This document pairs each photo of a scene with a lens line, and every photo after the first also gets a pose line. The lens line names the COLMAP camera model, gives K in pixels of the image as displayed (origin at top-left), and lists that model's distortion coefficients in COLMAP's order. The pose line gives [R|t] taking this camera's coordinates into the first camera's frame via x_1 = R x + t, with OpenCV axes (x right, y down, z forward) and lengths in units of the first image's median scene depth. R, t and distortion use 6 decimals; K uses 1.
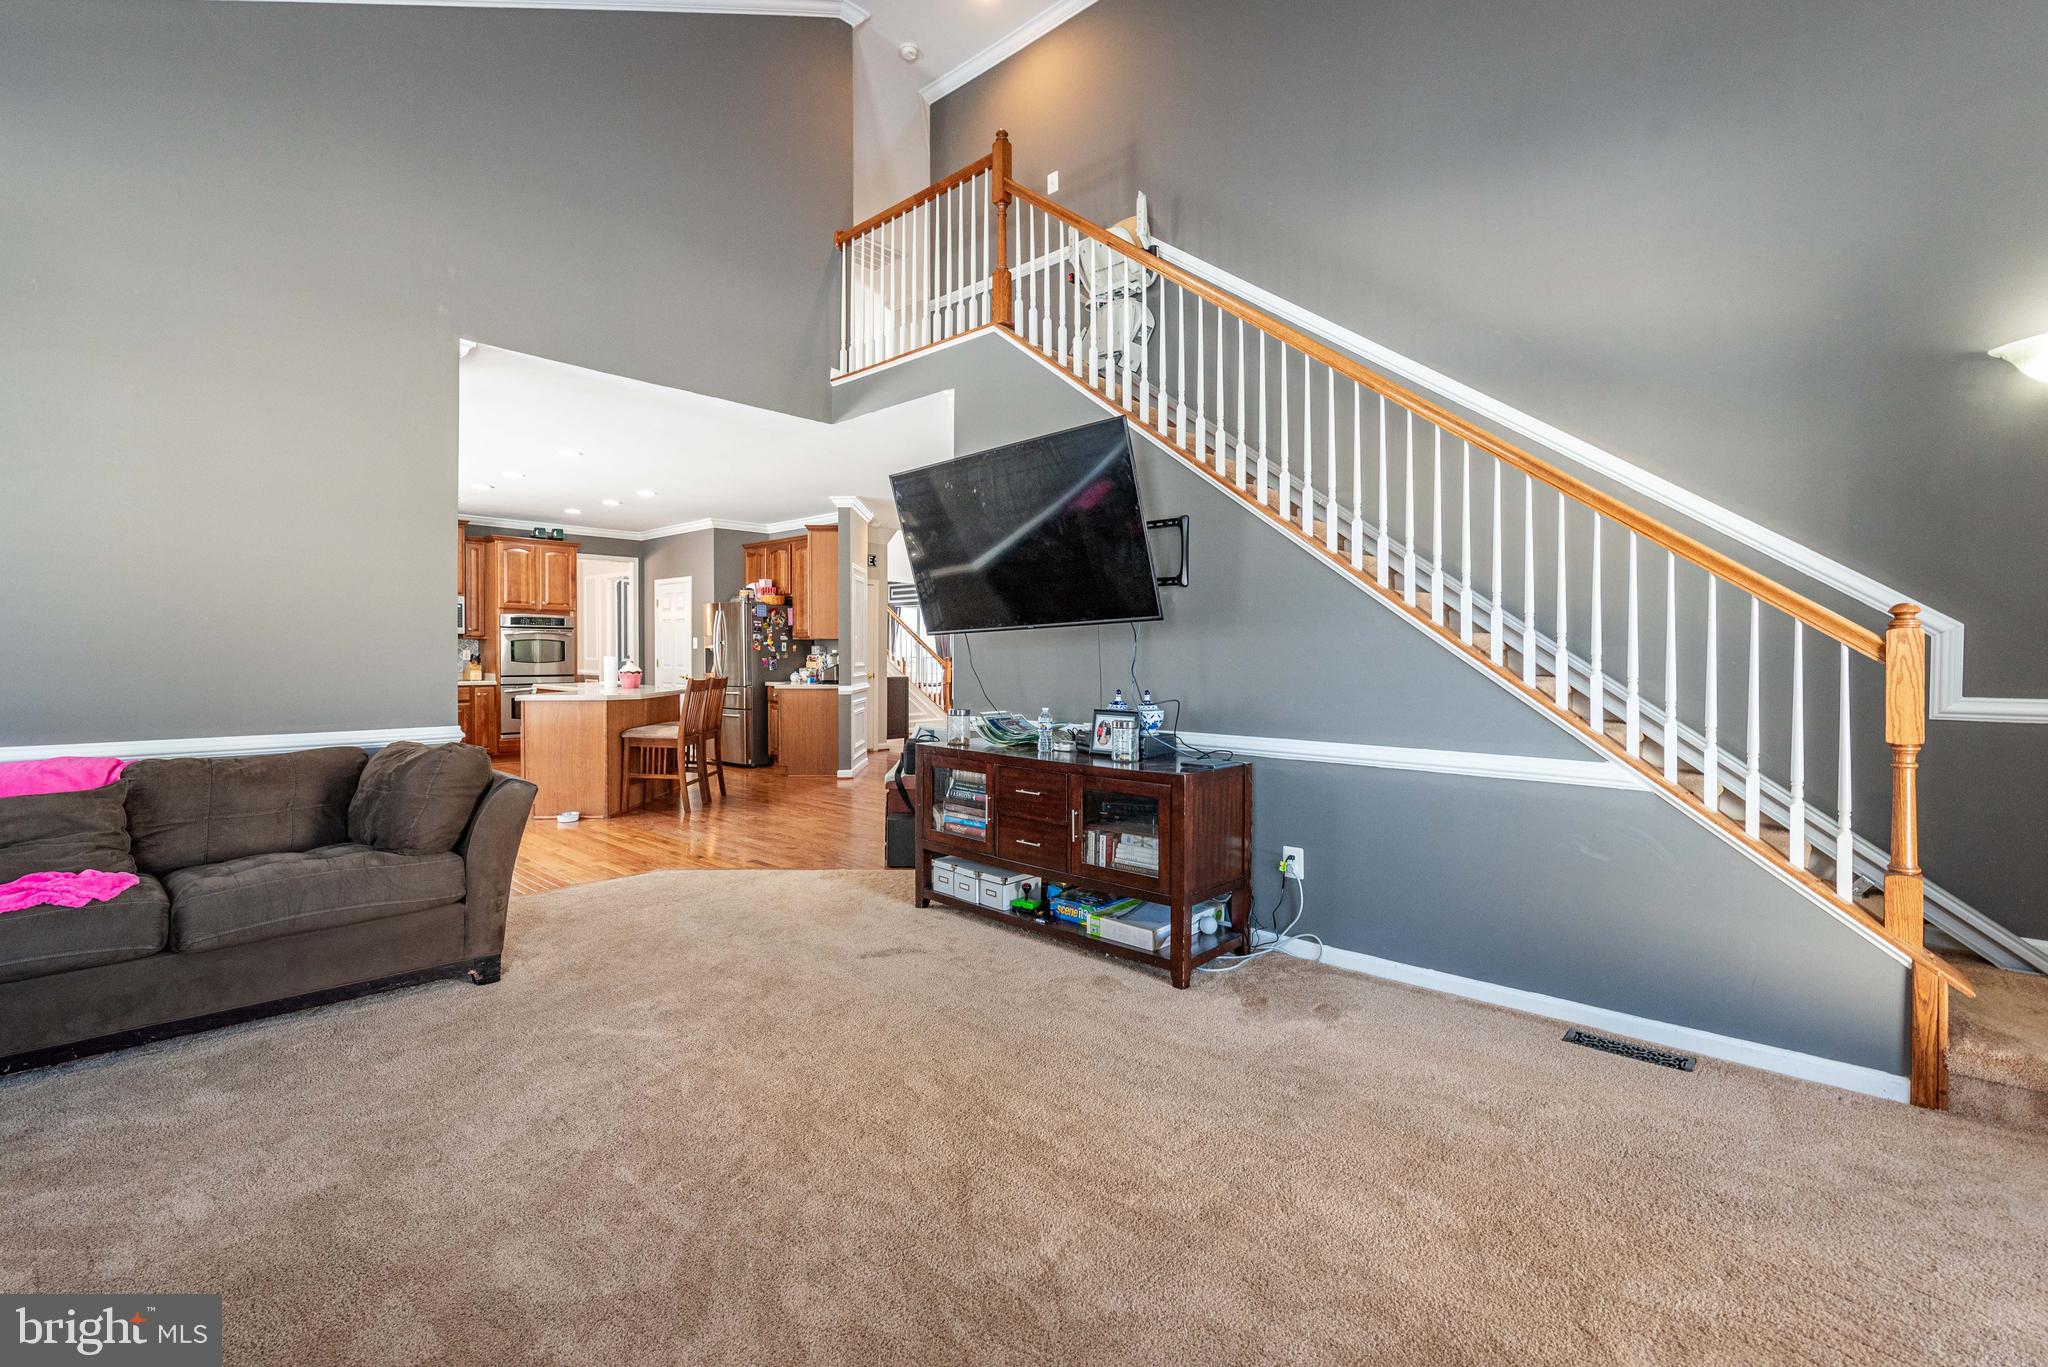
lens RADIAL K [[881.5, 0, 1021.7], [0, 881.5, 671.3], [0, 0, 1]] dist [0.000458, -0.000143]
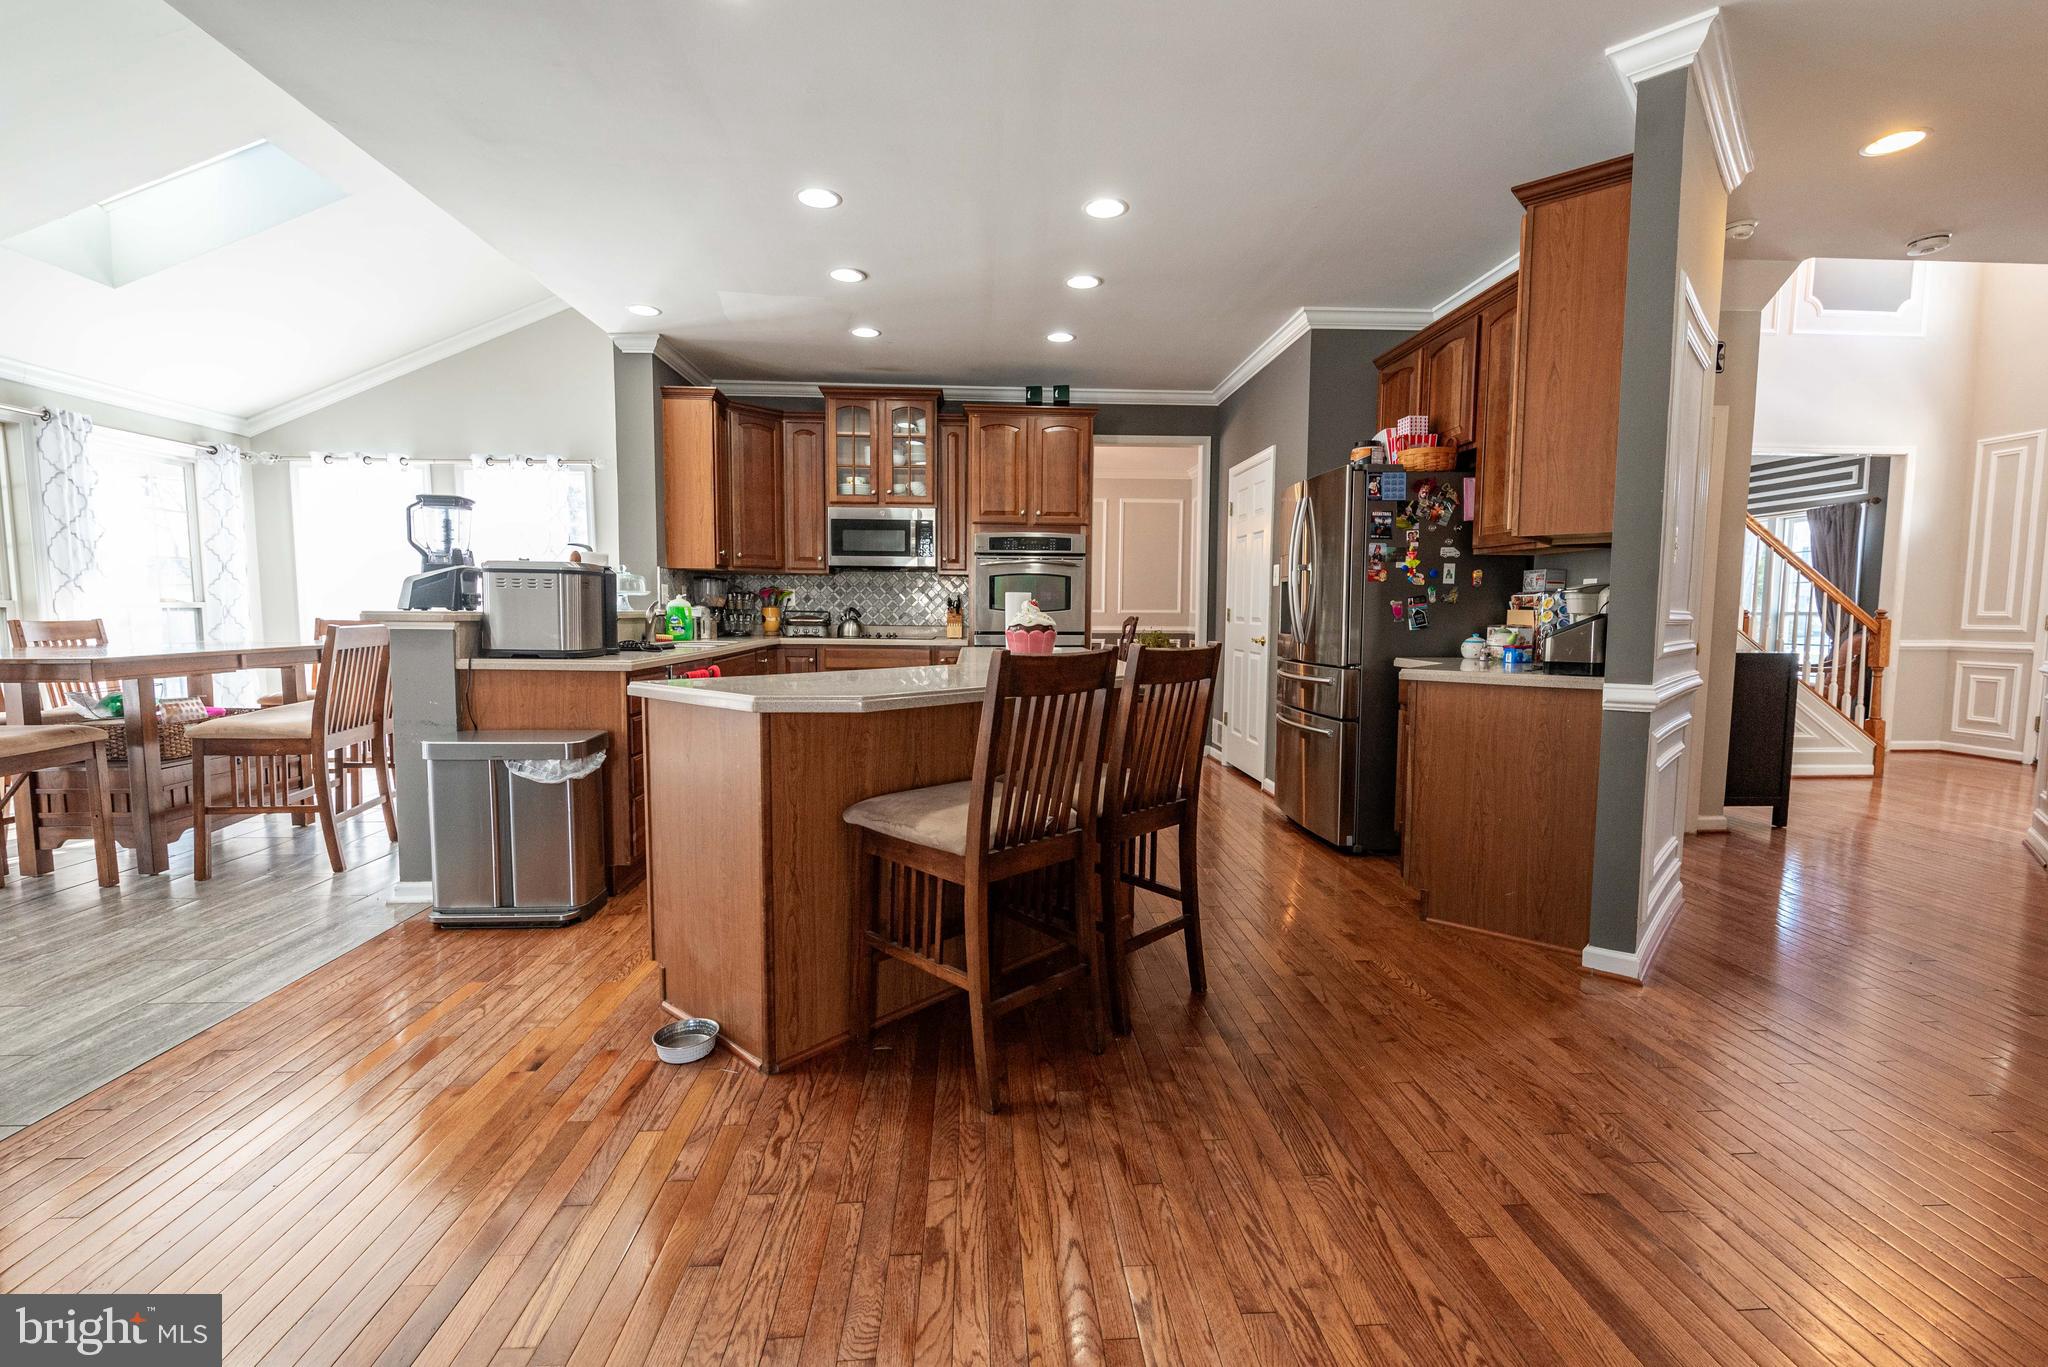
lens RADIAL K [[881.5, 0, 1029.9], [0, 881.5, 680.7], [0, 0, 1]] dist [0.000458, -0.000143]
pose [[0.723830, 0.055829, -0.687716, -0.127202], [-0.017529, 0.997887, 0.062559, -0.000143], [0.689756, -0.033227, 0.723279, 0.573695]]
